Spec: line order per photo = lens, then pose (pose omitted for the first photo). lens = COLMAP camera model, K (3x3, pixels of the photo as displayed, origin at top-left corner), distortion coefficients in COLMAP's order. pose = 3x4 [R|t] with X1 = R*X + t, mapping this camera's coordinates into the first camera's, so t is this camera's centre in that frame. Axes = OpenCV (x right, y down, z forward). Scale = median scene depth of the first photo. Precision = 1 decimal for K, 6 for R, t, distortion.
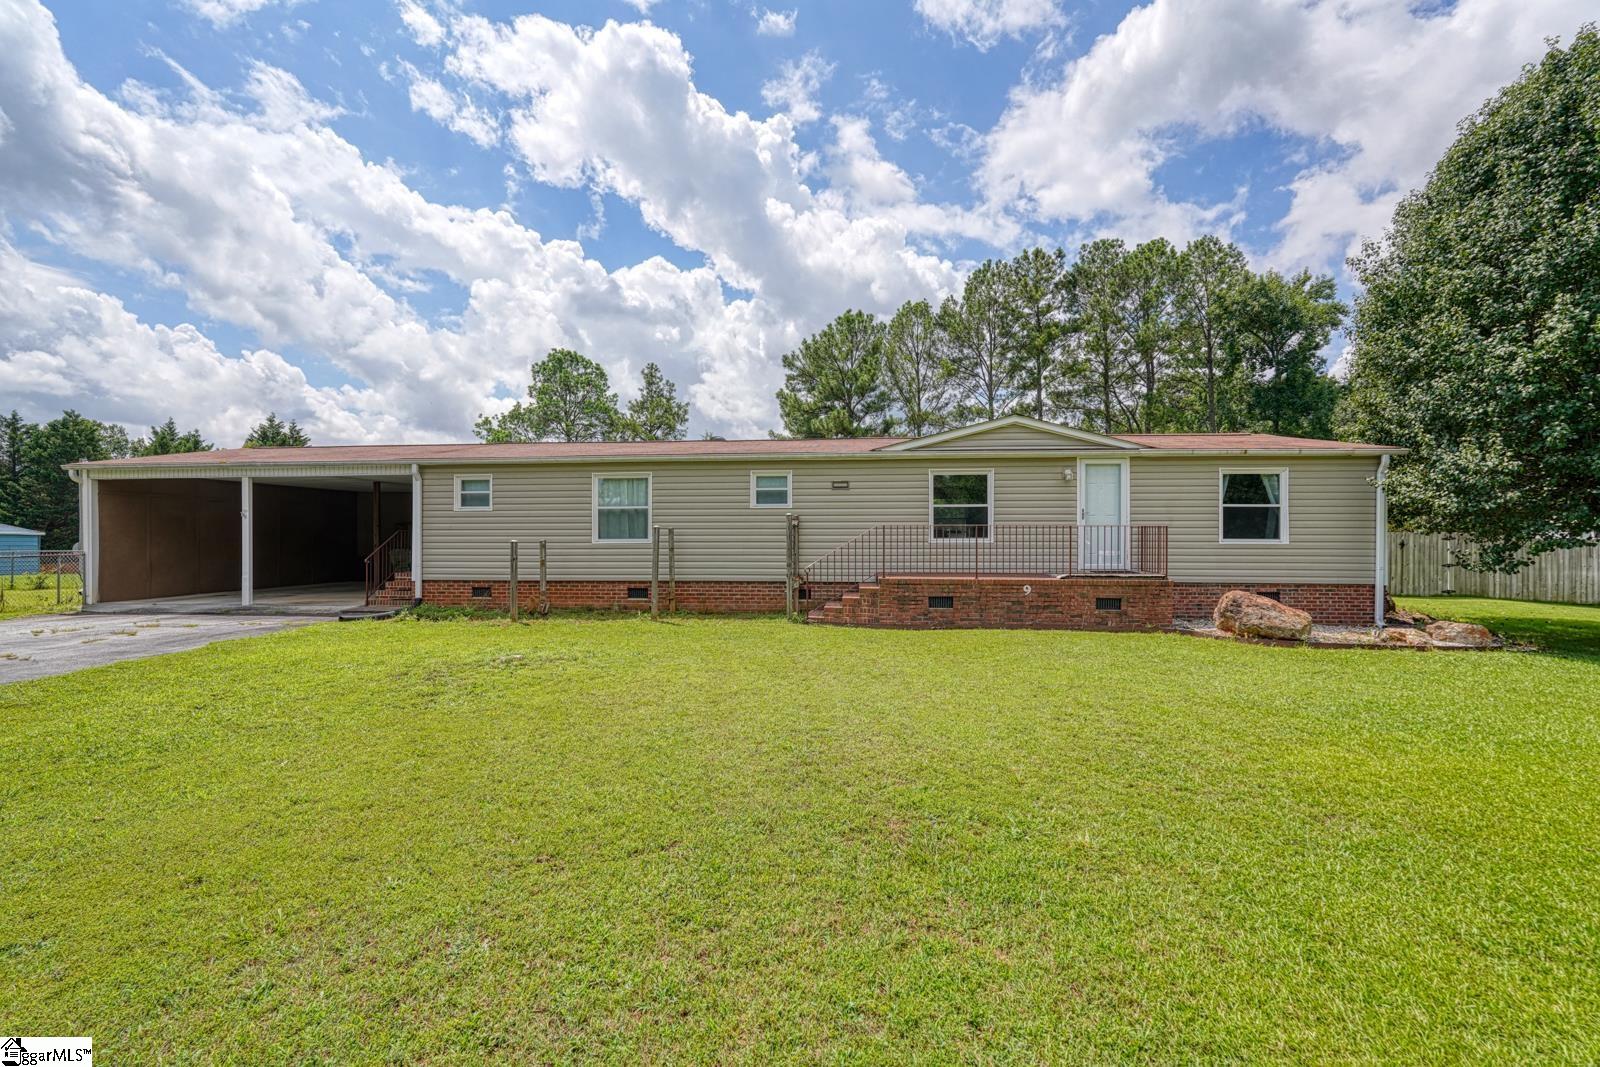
lens RADIAL K [[705.9, 0, 800.0], [0, 705.9, 533.5], [0, 0, 1]] dist [-0.002641, -0.000209]
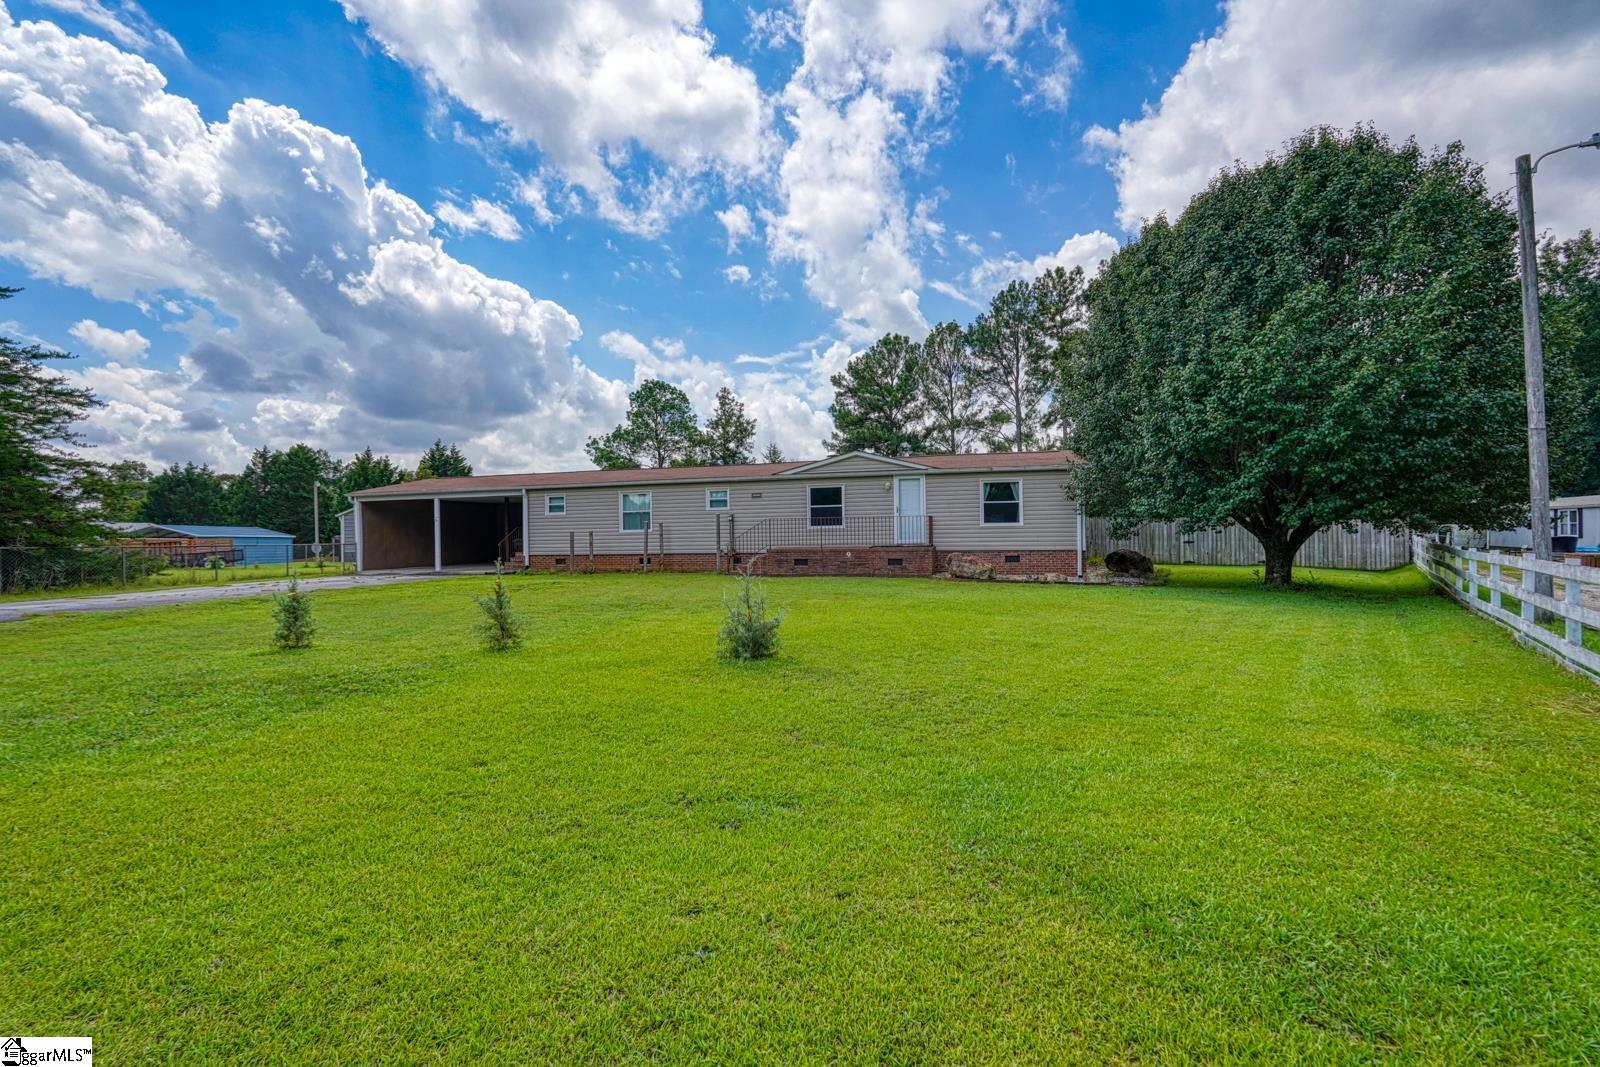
lens RADIAL K [[705.9, 0, 800.0], [0, 705.9, 533.5], [0, 0, 1]] dist [-0.002641, -0.000209]
pose [[0.986219, -0.015120, -0.164754, 0.359878], [0.015883, 0.999868, 0.003316, 0.015314], [0.164682, -0.005887, 0.986329, -0.529184]]
